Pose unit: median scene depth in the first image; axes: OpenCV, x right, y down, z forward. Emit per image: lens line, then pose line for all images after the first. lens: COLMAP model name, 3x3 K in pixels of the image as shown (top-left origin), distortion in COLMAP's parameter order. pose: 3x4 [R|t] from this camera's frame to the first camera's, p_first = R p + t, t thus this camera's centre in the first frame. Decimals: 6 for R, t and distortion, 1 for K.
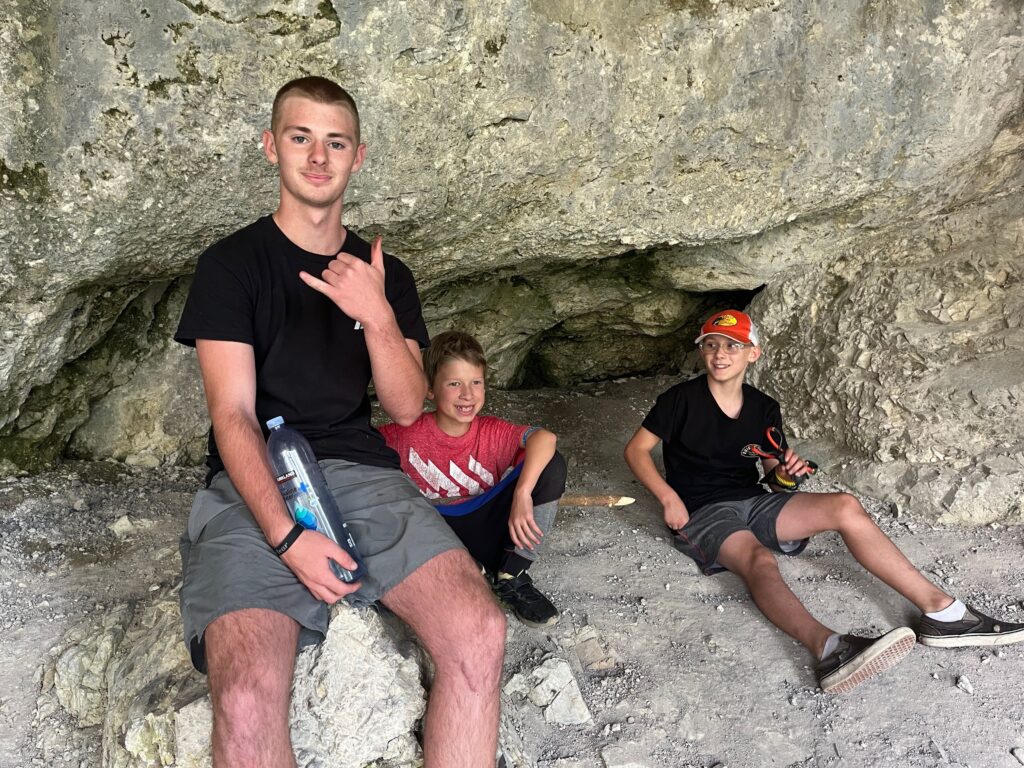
lens RADIAL K [[781.5, 0, 509.8], [0, 781.5, 389.9], [0, 0, 1]] dist [0.066479, -0.081720]
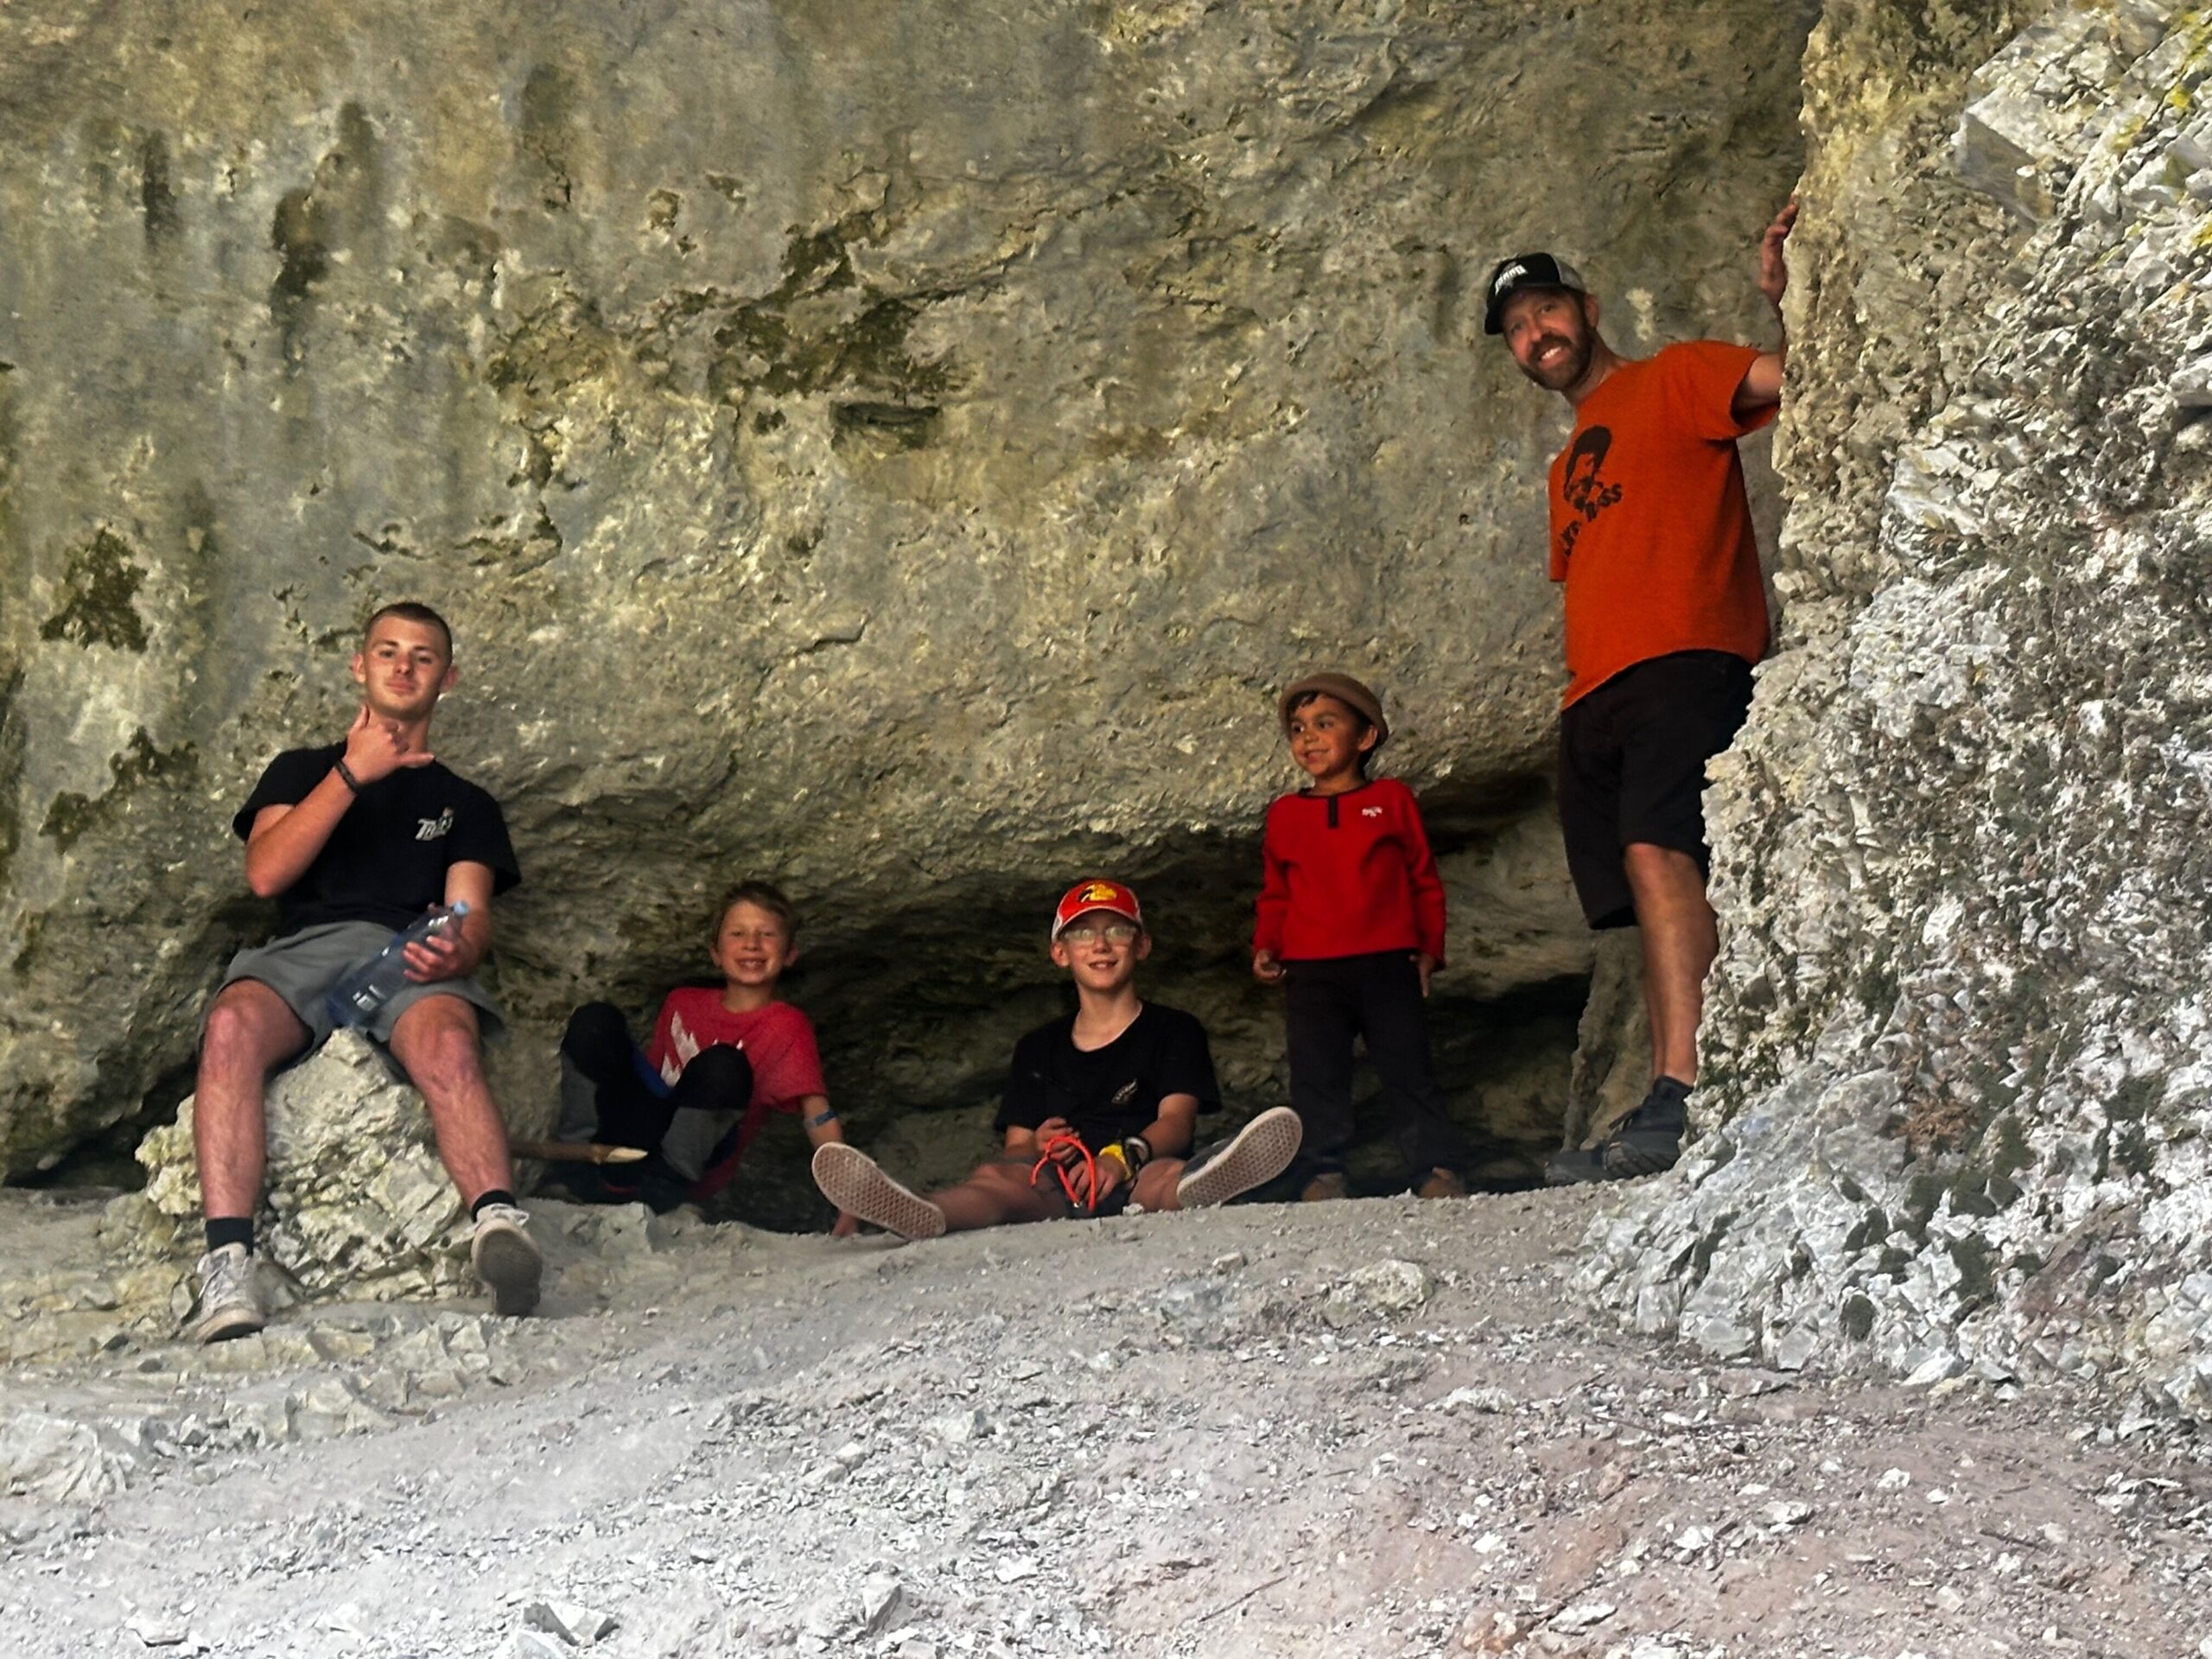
lens RADIAL K [[4278.7, 0, 1111.2], [0, 4278.7, 825.1], [0, 0, 1]] dist [0.162659, 0.000000]
pose [[0.913157, -0.117679, -0.390250, 1.647642], [-0.047241, 0.920411, -0.388087, 1.214359], [0.404860, 0.372820, 0.834921, -1.894017]]
